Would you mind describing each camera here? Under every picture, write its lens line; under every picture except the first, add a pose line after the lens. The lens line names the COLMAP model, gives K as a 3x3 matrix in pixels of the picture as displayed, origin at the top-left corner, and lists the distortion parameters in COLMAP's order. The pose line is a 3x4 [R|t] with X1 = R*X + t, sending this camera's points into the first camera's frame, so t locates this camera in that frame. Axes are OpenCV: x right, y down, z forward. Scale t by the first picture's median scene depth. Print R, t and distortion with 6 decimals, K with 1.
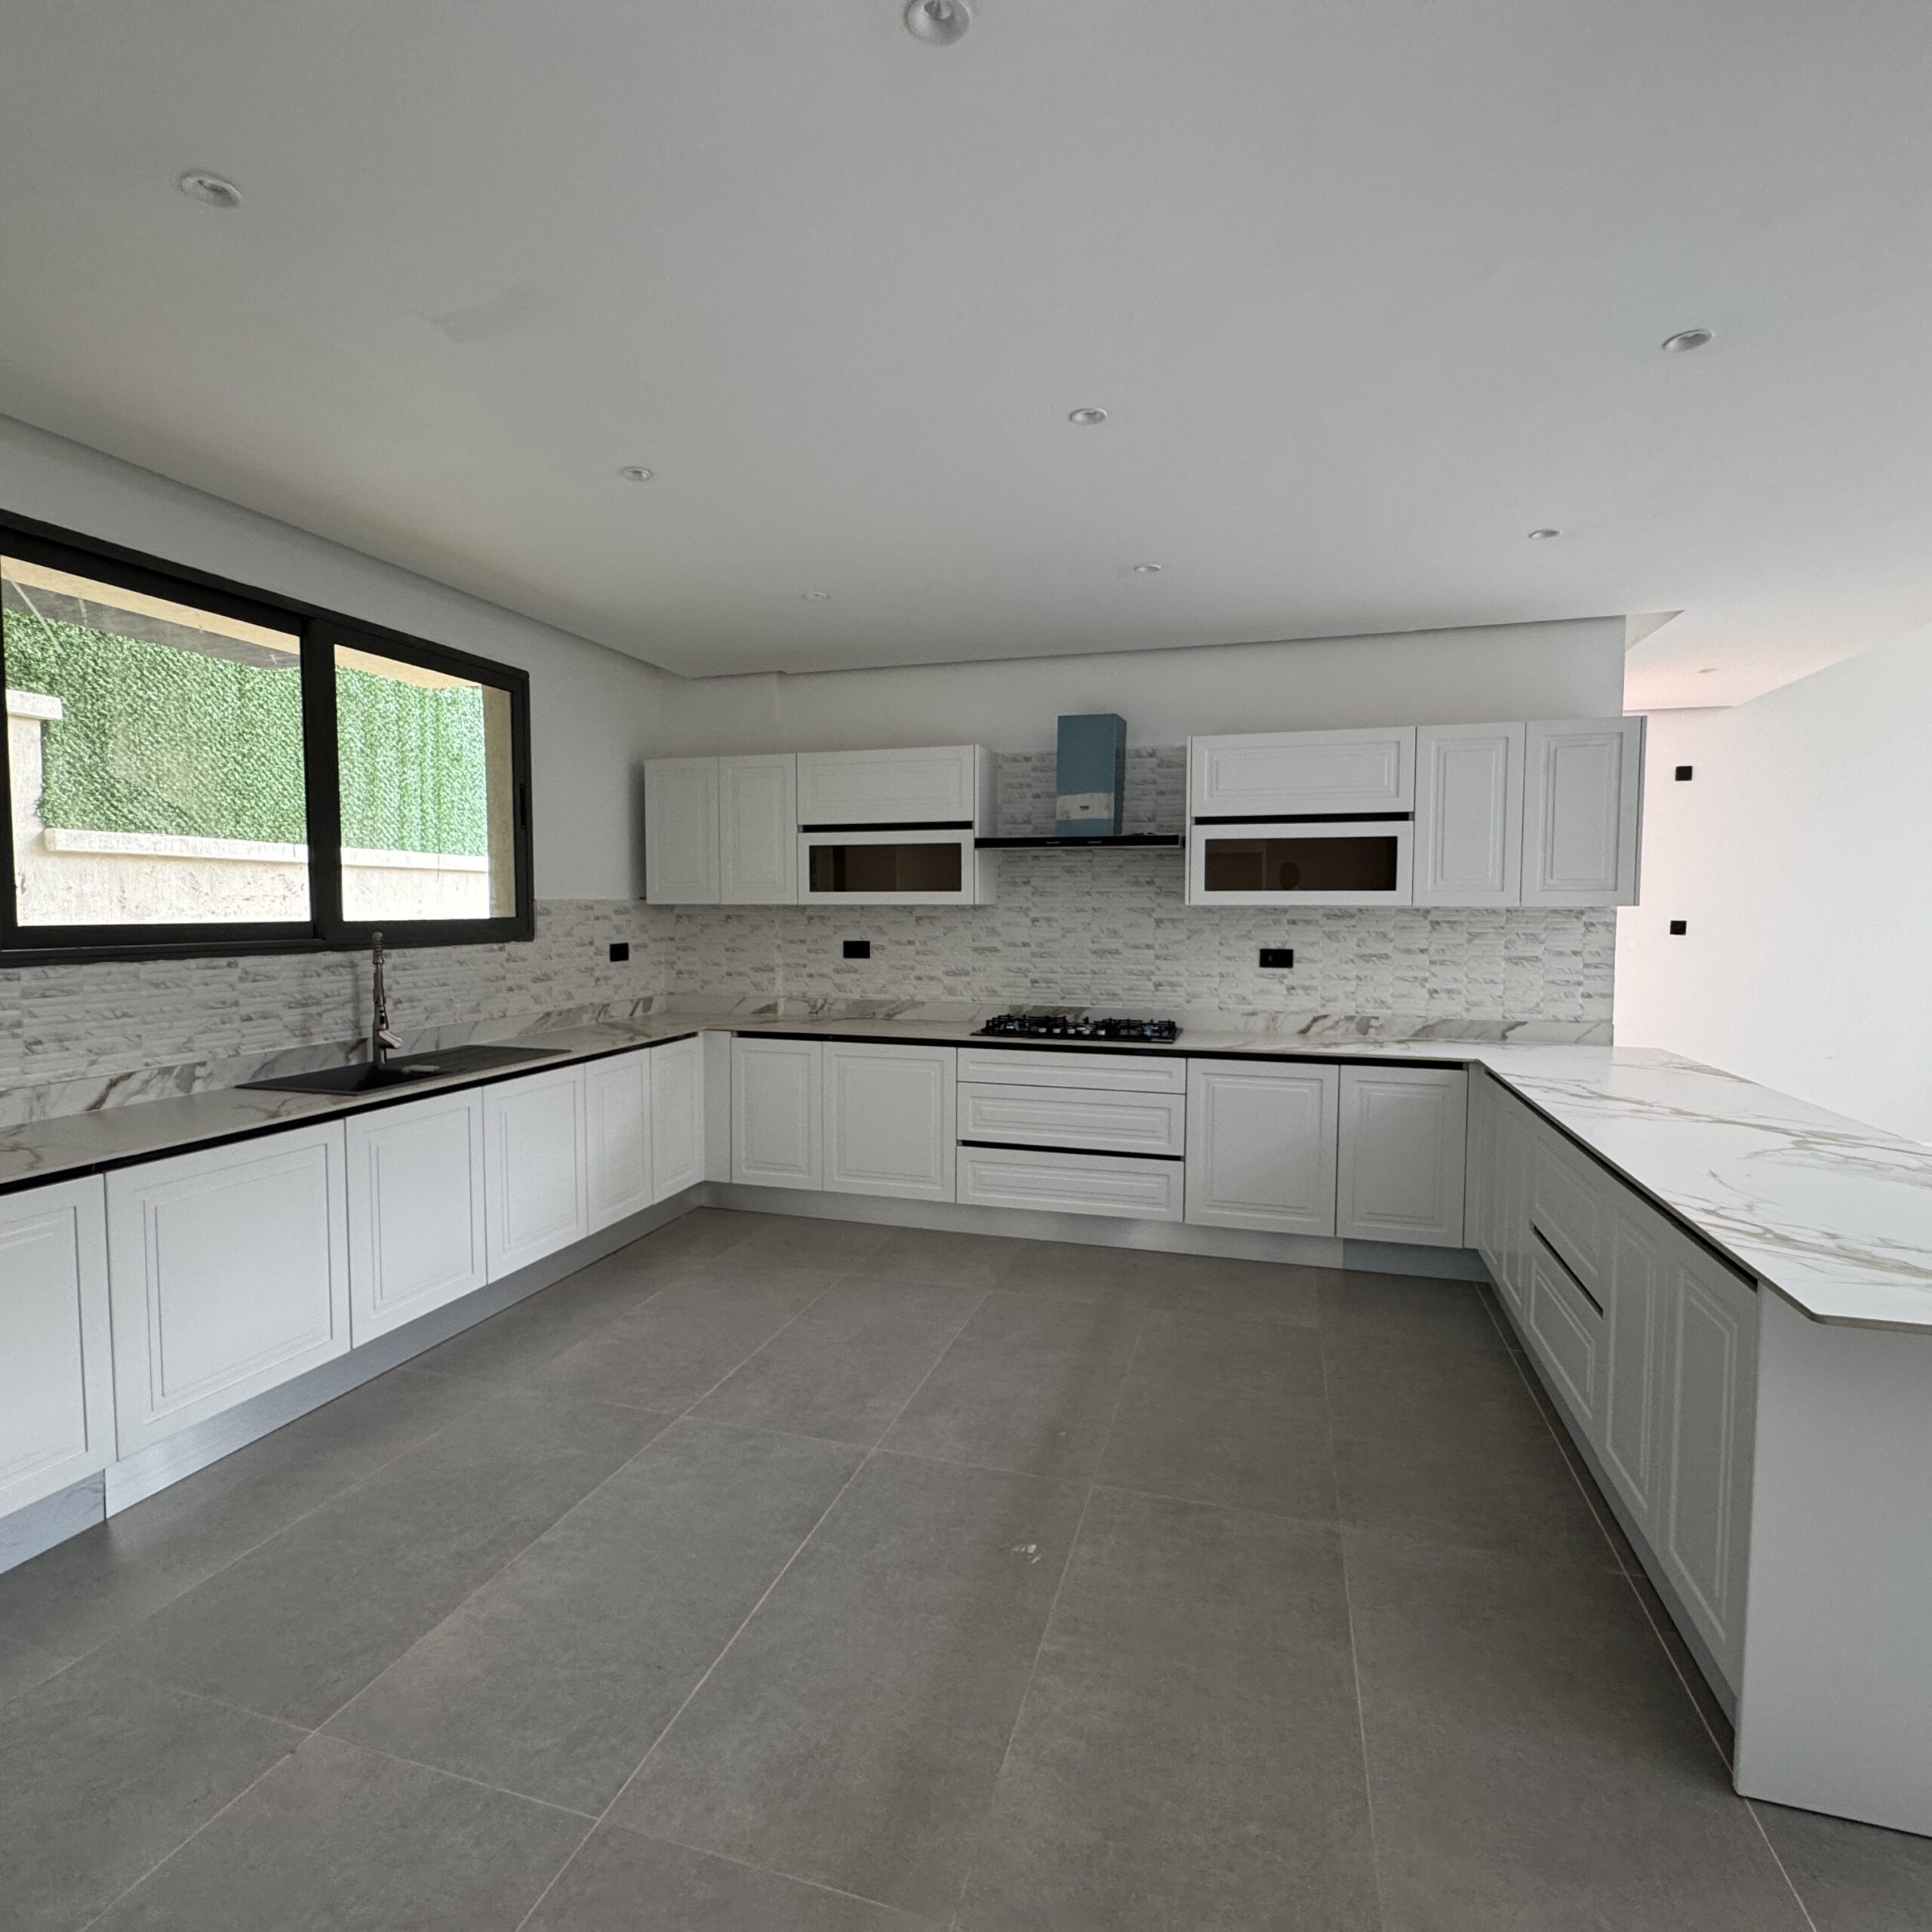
lens RADIAL K [[1025.3, 0, 959.4], [0, 1025.3, 960.4], [0, 0, 1]] dist [-0.002195, -0.000475]
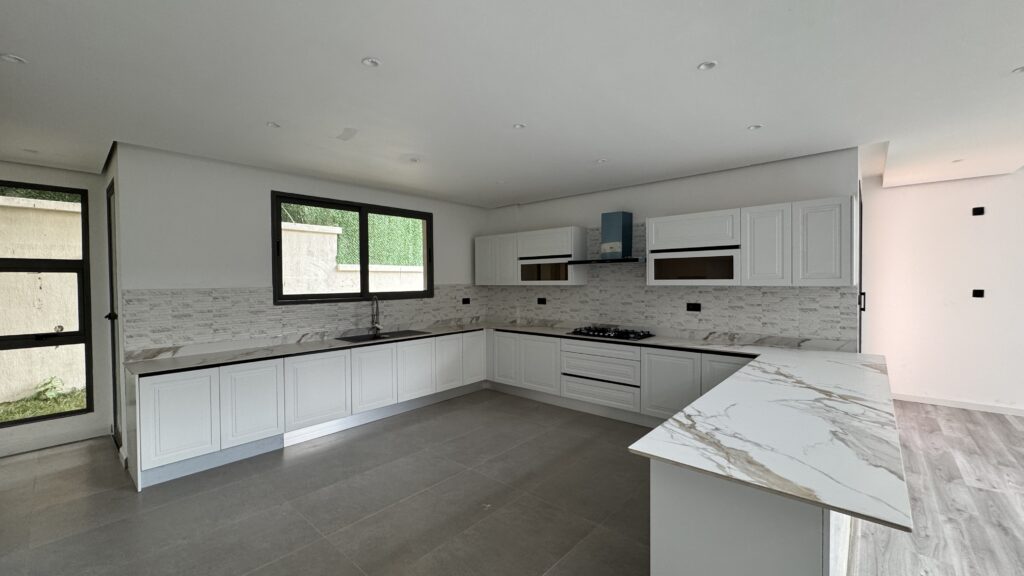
lens RADIAL K [[406.8, 0, 510.3], [0, 406.8, 284.8], [0, 0, 1]] dist [0.000434, 0.000218]
pose [[0.908183, -0.005759, -0.418534, 0.331549], [-0.011503, 0.999184, -0.038709, -0.012892], [0.418415, 0.039970, 0.907376, -0.040028]]
